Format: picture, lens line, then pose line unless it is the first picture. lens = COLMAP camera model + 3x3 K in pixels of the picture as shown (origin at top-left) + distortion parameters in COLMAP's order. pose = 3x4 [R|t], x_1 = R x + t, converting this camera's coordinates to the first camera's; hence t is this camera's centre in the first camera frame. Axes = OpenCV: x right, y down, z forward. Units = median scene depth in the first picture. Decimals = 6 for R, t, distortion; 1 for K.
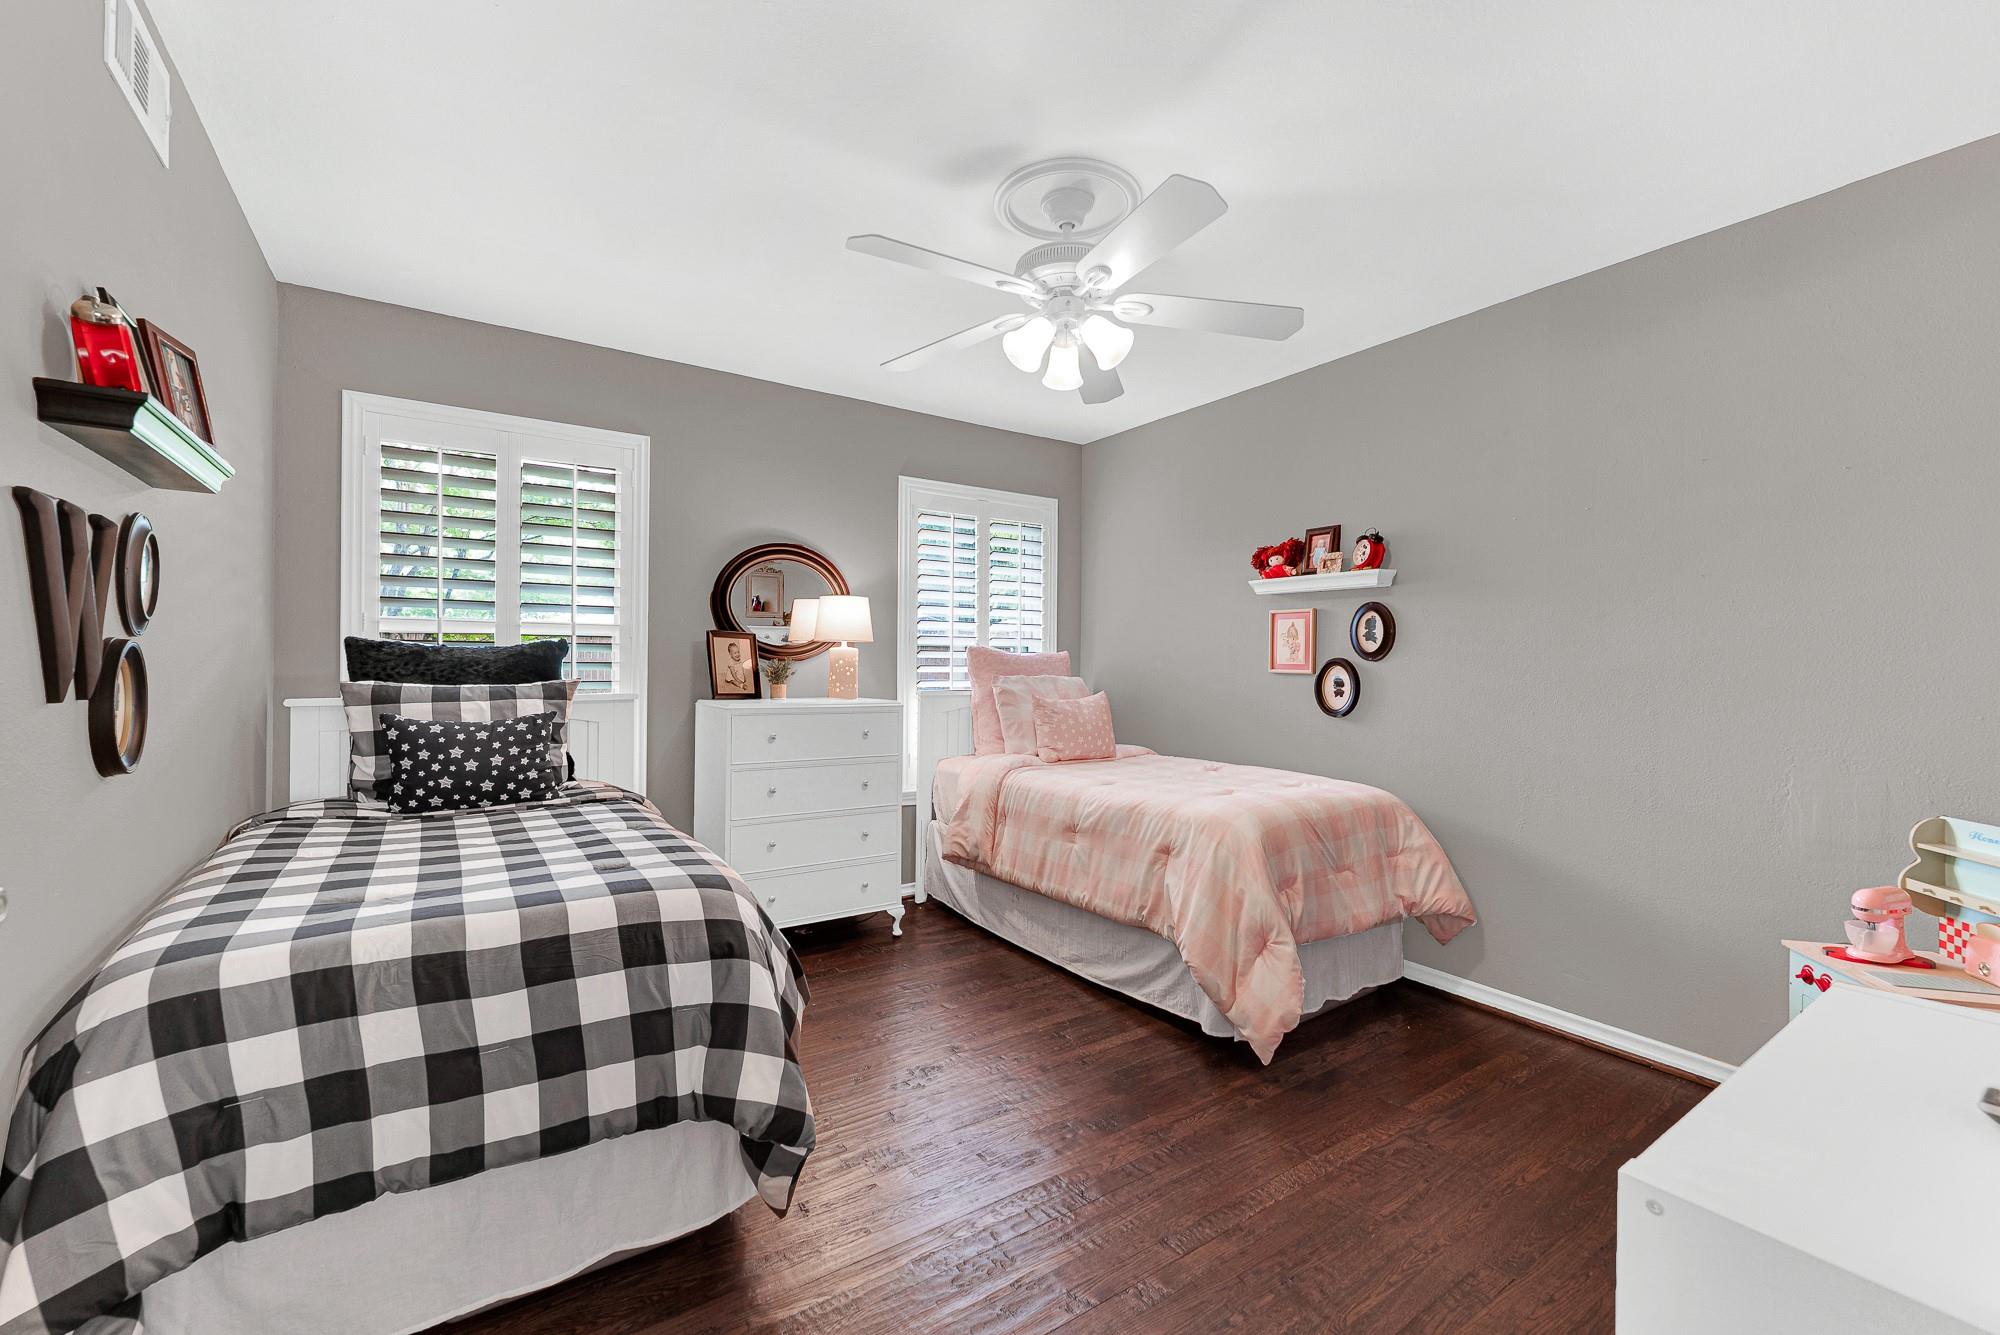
lens RADIAL K [[814.2, 0, 987.2], [0, 814.2, 676.1], [0, 0, 1]] dist [0.001810, 0.000111]
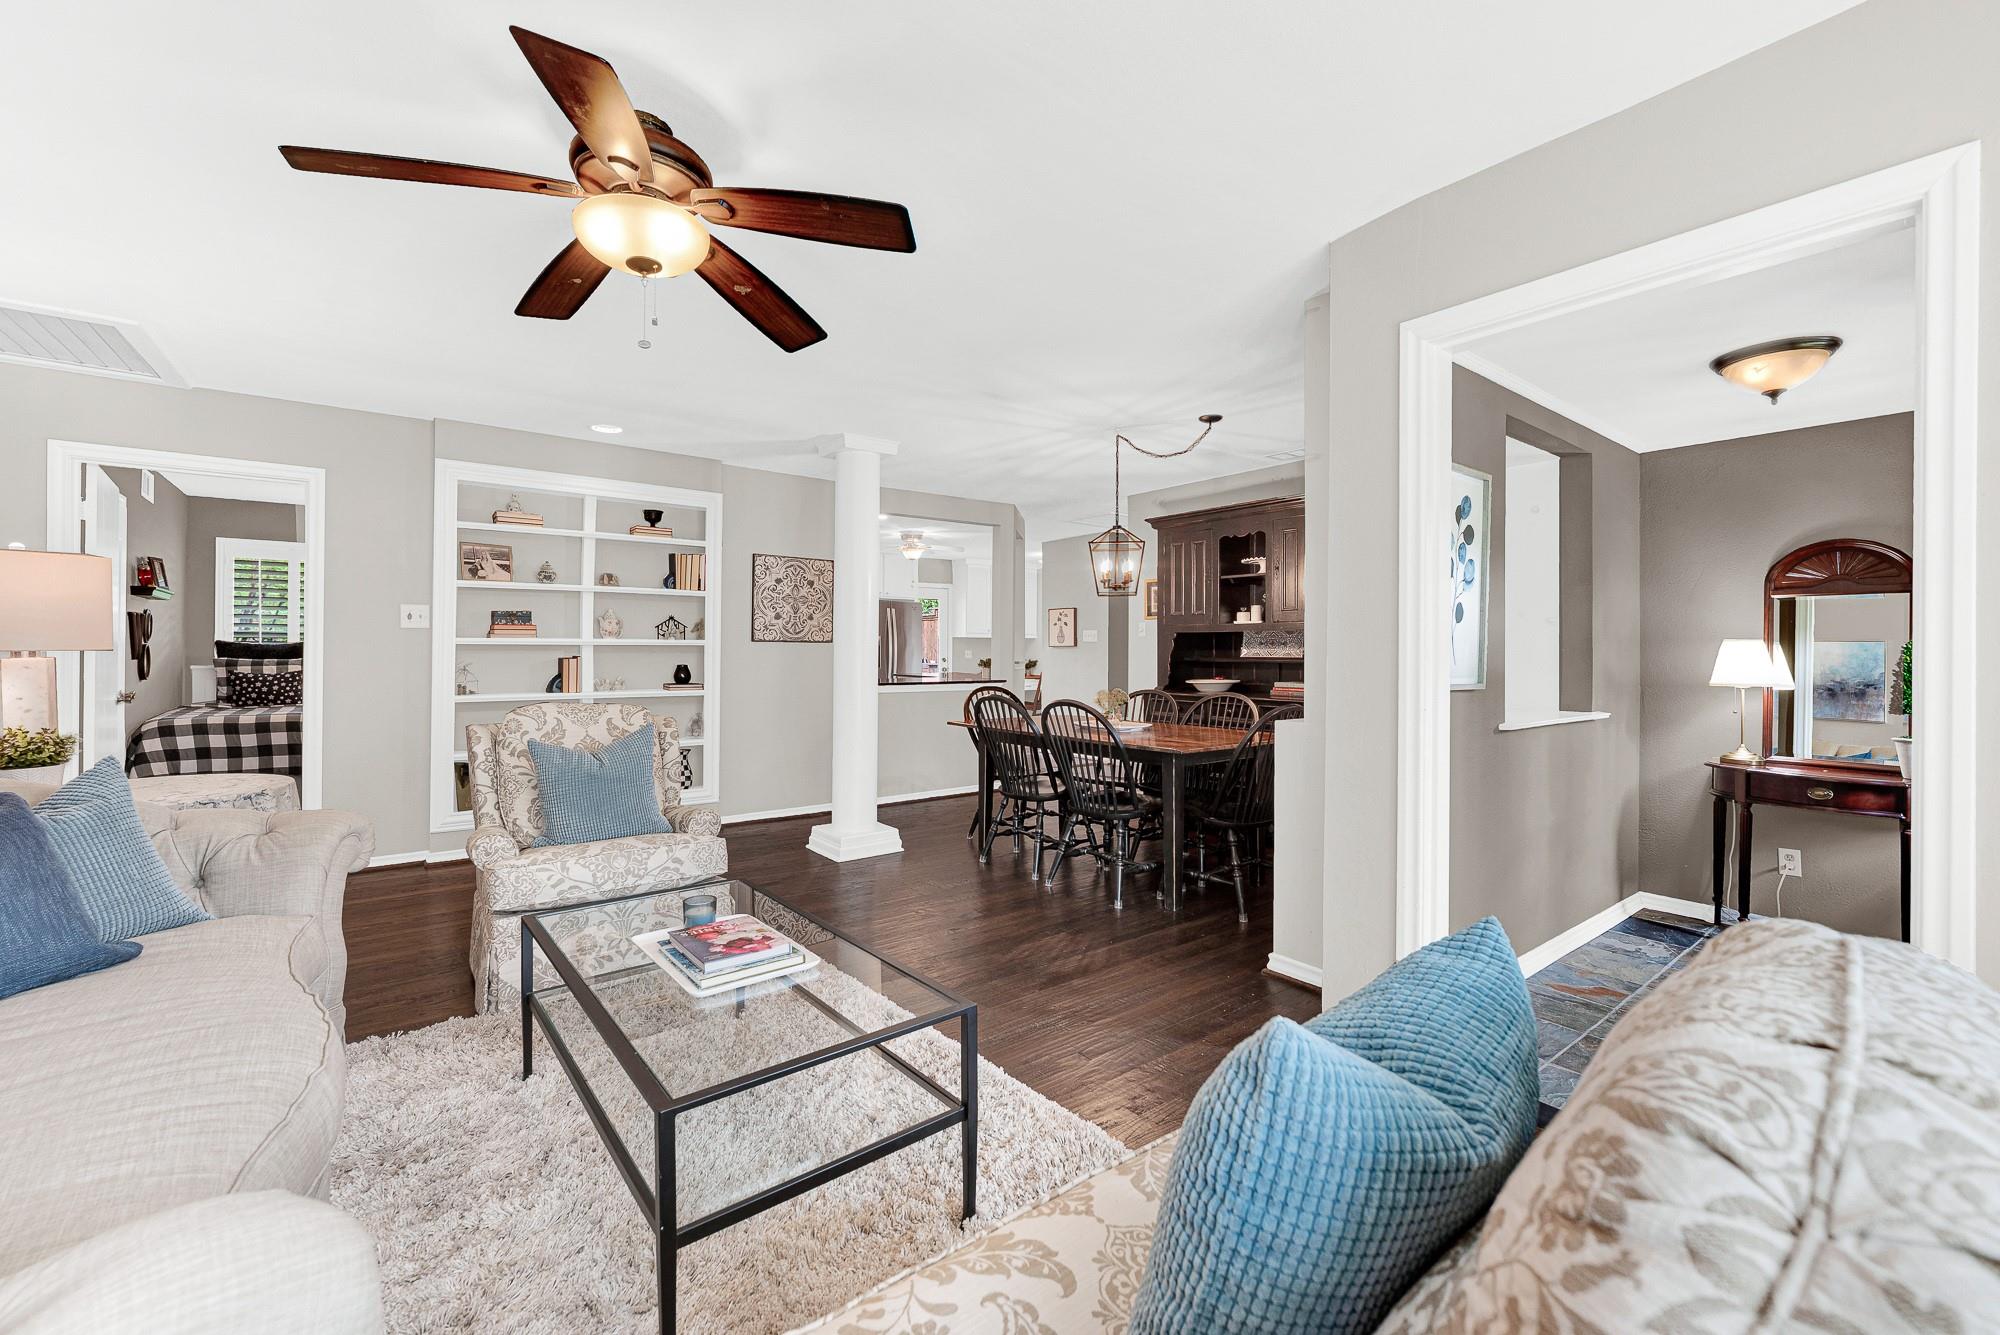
lens RADIAL K [[814.2, 0, 1010.2], [0, 814.2, 661.6], [0, 0, 1]] dist [0.001810, 0.000111]
pose [[0.996729, 0.004497, 0.080697, 1.525002], [-0.004141, 0.999981, -0.004572, 0.020147], [-0.080716, 0.004223, 0.996728, -1.789527]]
